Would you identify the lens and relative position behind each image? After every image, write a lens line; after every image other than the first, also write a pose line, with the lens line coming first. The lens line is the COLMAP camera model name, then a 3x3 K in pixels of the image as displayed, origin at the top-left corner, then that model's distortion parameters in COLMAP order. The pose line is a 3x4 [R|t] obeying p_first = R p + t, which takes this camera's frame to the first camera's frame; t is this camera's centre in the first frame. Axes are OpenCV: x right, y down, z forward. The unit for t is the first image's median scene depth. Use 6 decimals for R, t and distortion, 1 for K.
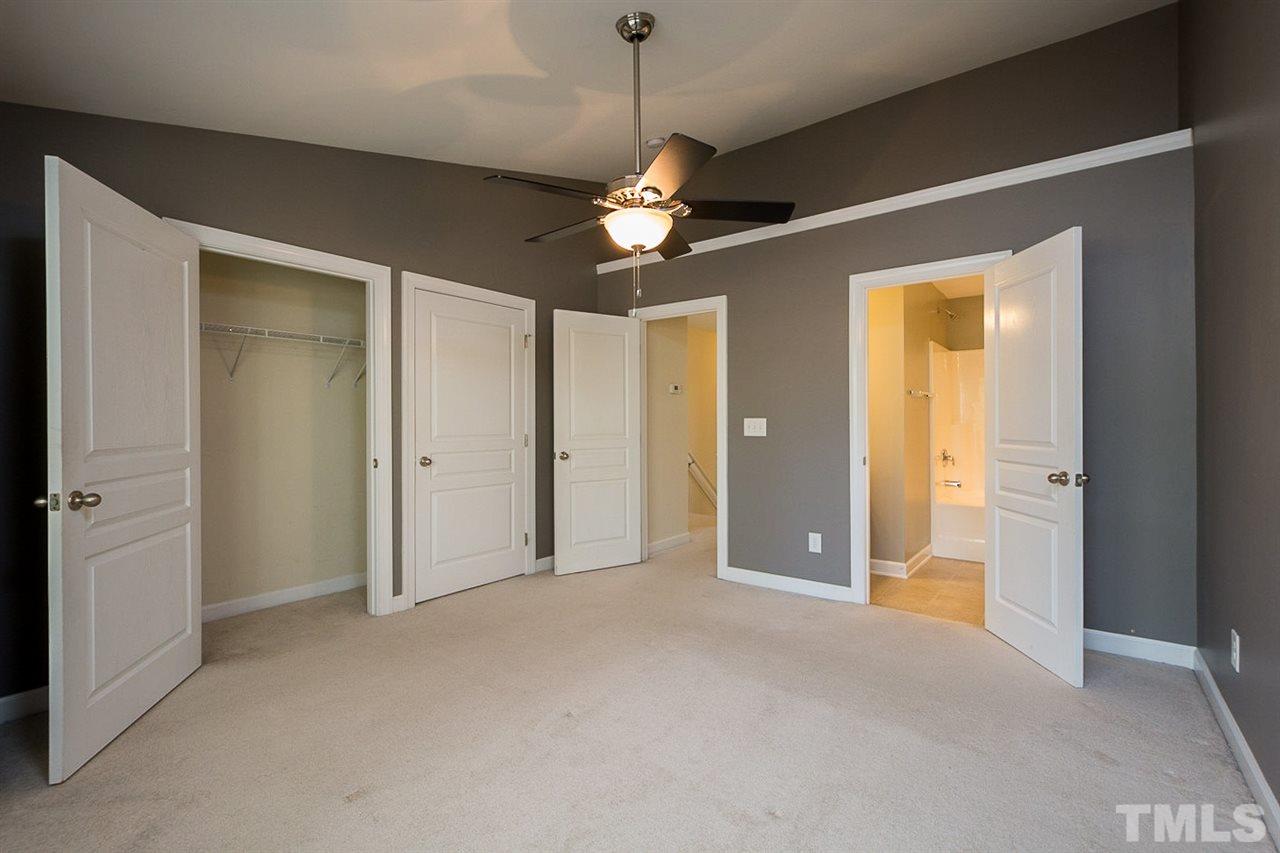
lens RADIAL K [[558.3, 0, 640.0], [0, 558.3, 426.5], [0, 0, 1]] dist [0.003006, -0.000512]
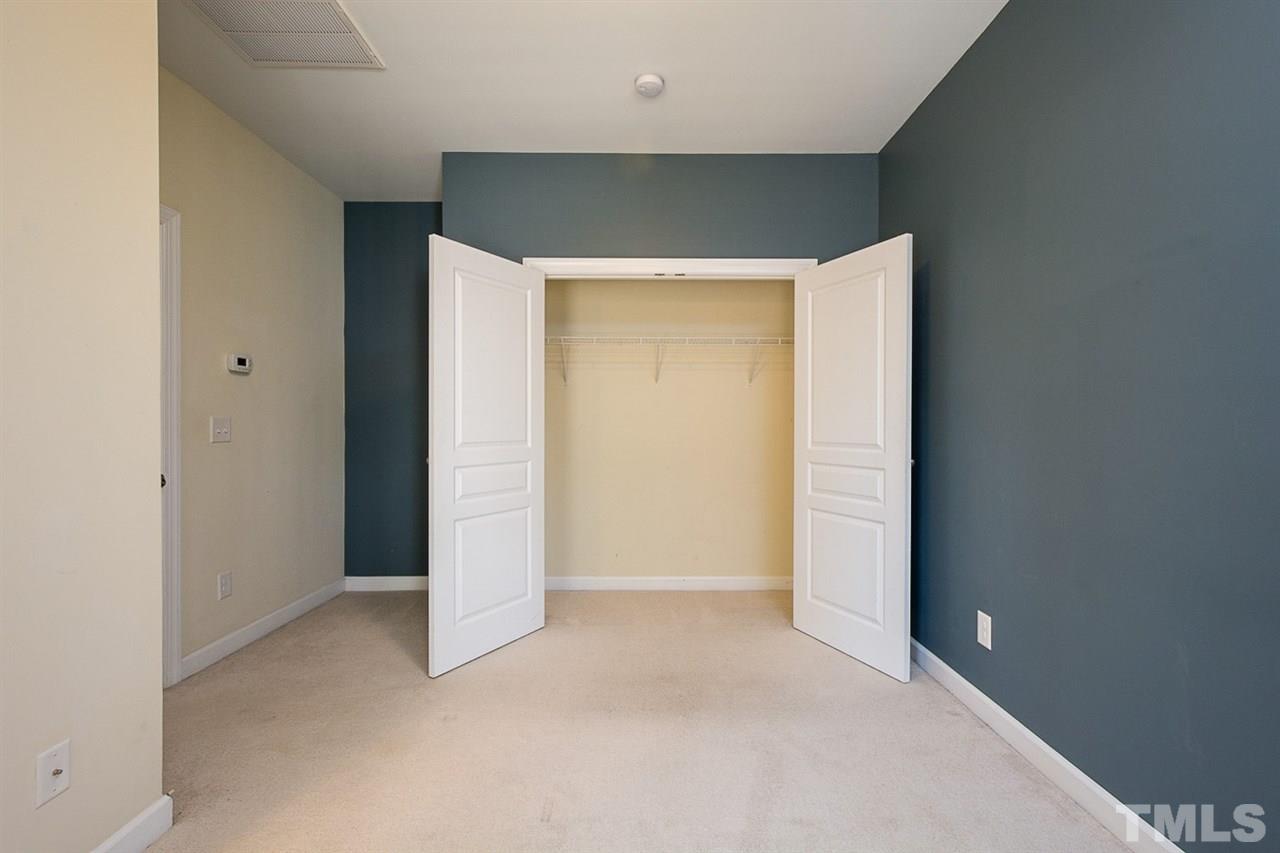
lens RADIAL K [[558.3, 0, 640.0], [0, 558.3, 426.5], [0, 0, 1]] dist [0.003006, -0.000512]
pose [[0.602076, 0.009256, -0.798385, 0.292606], [-0.008484, 0.999951, 0.005195, -0.008351], [0.798394, 0.003646, 0.602125, 0.444722]]
